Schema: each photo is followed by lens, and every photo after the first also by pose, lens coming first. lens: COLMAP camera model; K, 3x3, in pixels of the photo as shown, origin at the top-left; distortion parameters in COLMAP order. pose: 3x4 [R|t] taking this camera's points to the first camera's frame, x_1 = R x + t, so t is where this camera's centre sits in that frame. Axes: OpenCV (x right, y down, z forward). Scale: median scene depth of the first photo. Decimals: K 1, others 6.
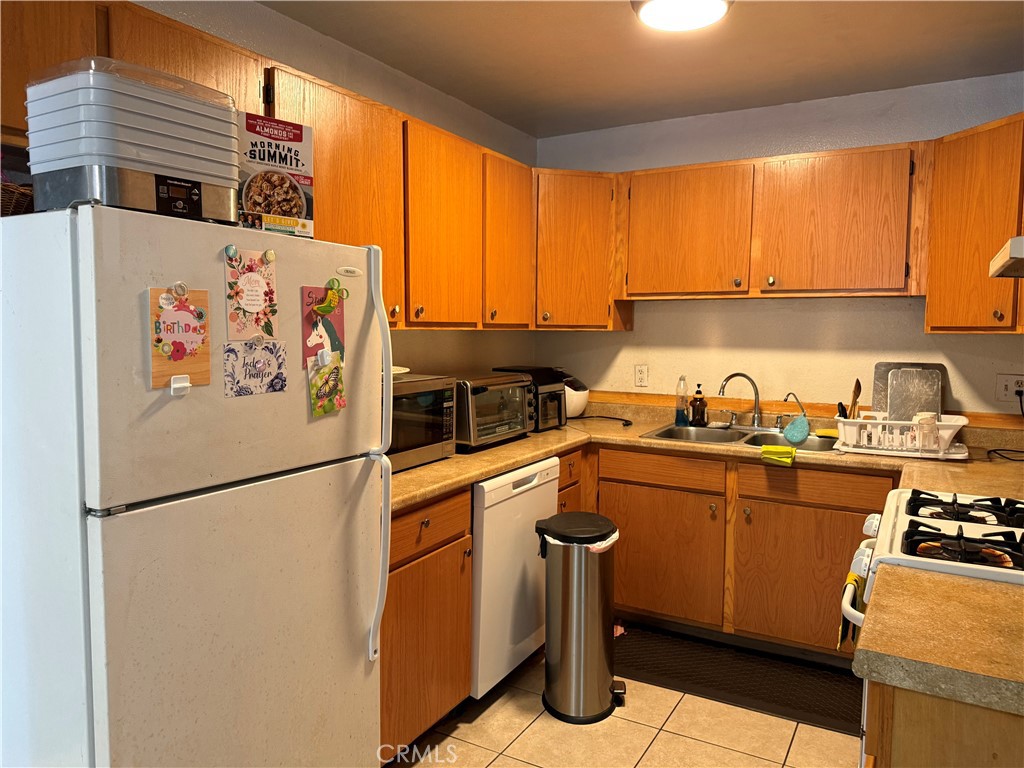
lens RADIAL K [[722.7, 0, 510.6], [0, 722.7, 382.4], [0, 0, 1]] dist [0.114456, -0.165937]
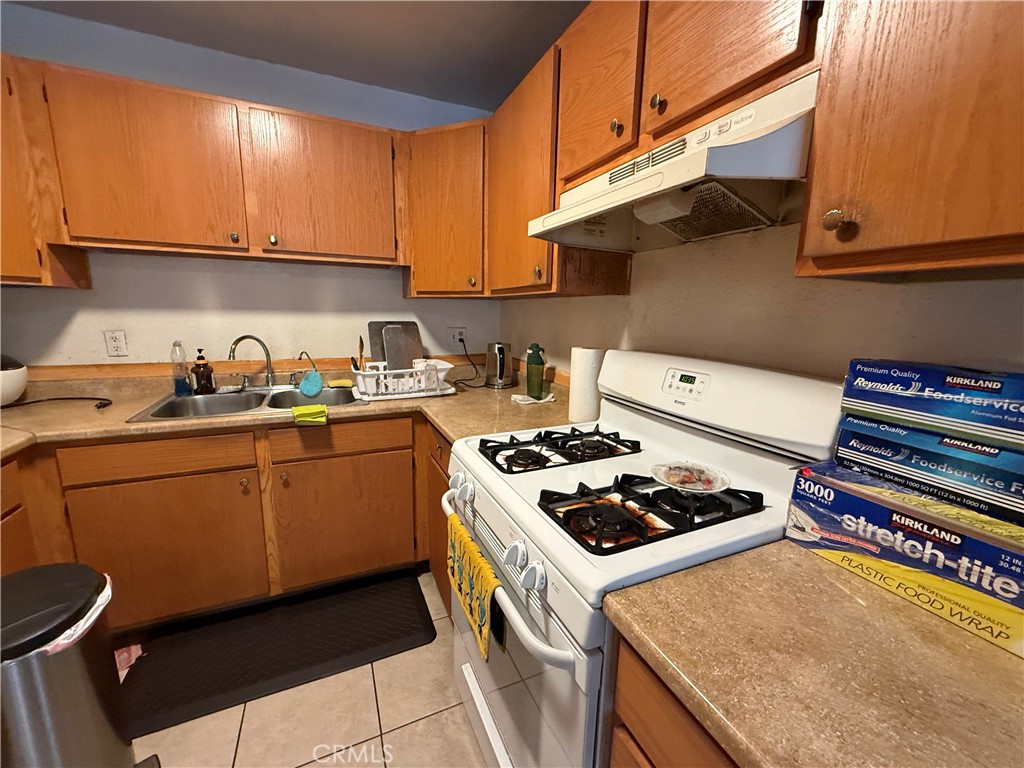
lens RADIAL K [[406.0, 0, 508.6], [0, 406.0, 384.6], [0, 0, 1]] dist [-0.003836, -0.000004]
pose [[0.587856, -0.143139, 0.796201, 0.083203], [0.048408, 0.988682, 0.142002, -0.008572], [-0.807516, -0.044934, 0.588132, 0.434957]]
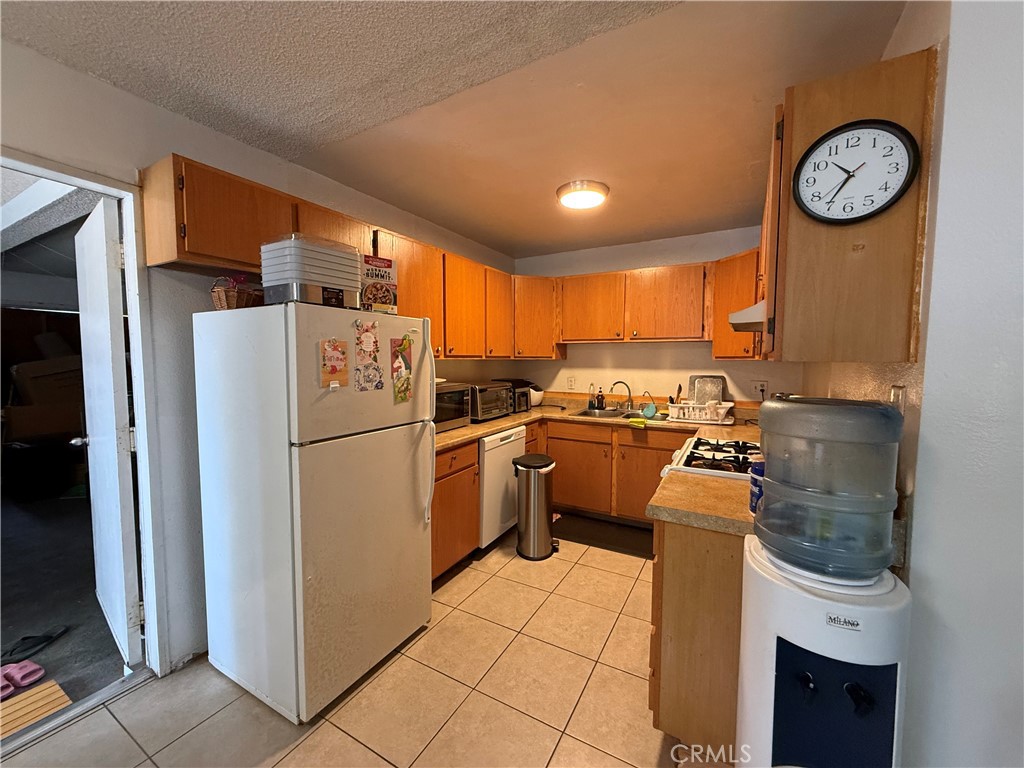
lens RADIAL K [[412.4, 0, 512.0], [0, 412.4, 384.0], [0, 0, 1]] dist [0.012730, -0.000069]
pose [[0.999964, -0.006520, 0.005520, 0.025730], [0.006598, 0.999877, -0.014203, 0.008406], [-0.005427, 0.014239, 0.999884, -0.088810]]
